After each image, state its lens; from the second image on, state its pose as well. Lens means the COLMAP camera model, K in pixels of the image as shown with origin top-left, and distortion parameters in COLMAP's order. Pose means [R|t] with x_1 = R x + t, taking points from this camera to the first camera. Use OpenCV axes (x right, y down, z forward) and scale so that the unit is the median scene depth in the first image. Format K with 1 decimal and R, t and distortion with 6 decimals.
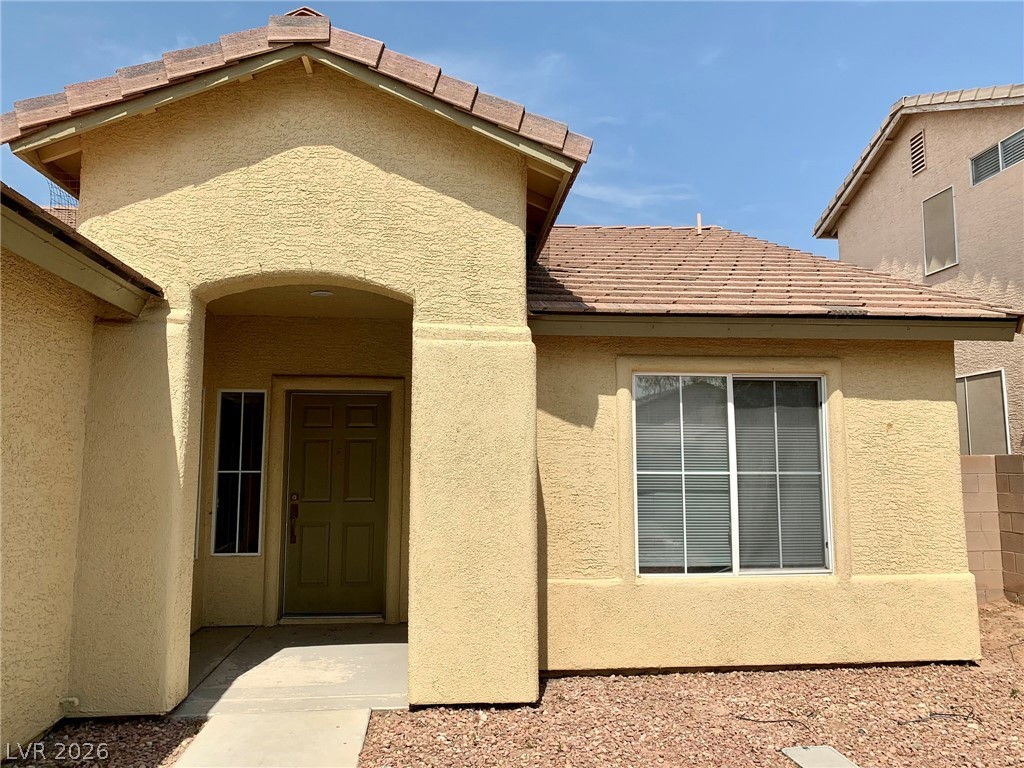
lens RADIAL K [[784.0, 0, 513.6], [0, 784.0, 381.4], [0, 0, 1]] dist [0.044626, -0.037412]
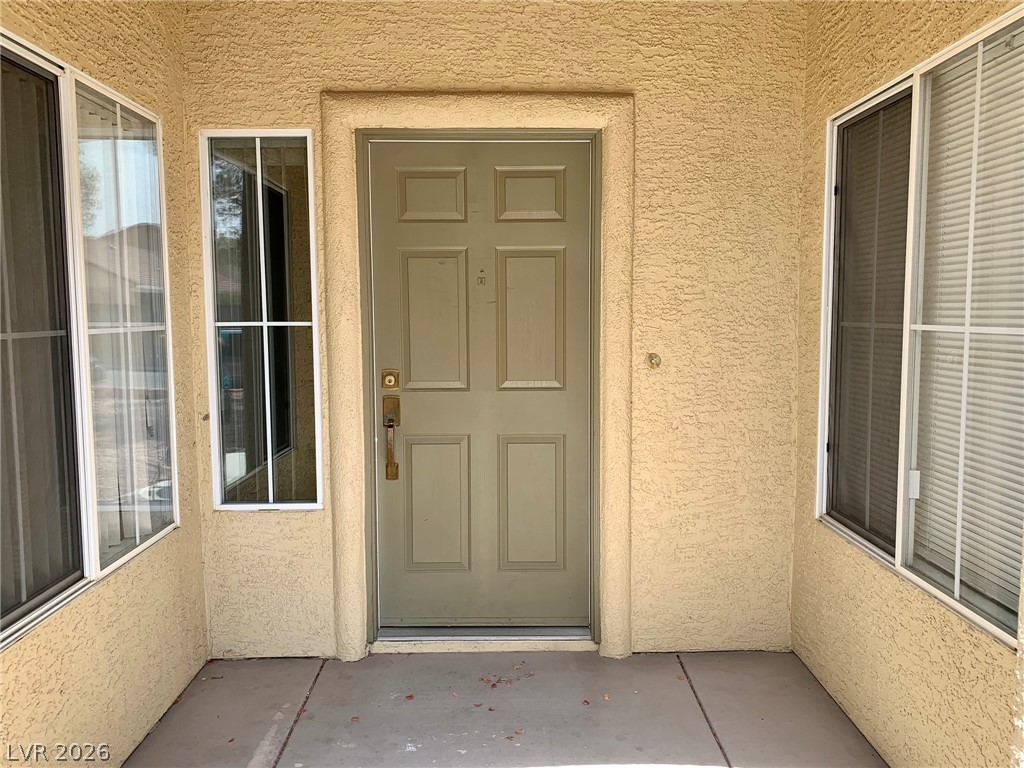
lens RADIAL K [[784.0, 0, 513.5], [0, 784.0, 384.8], [0, 0, 1]] dist [0.044626, -0.037412]
pose [[0.993180, 0.002831, -0.116555, -0.157604], [0.020542, 0.979816, 0.198844, 0.063107], [0.114766, -0.199882, 0.973076, 0.577544]]
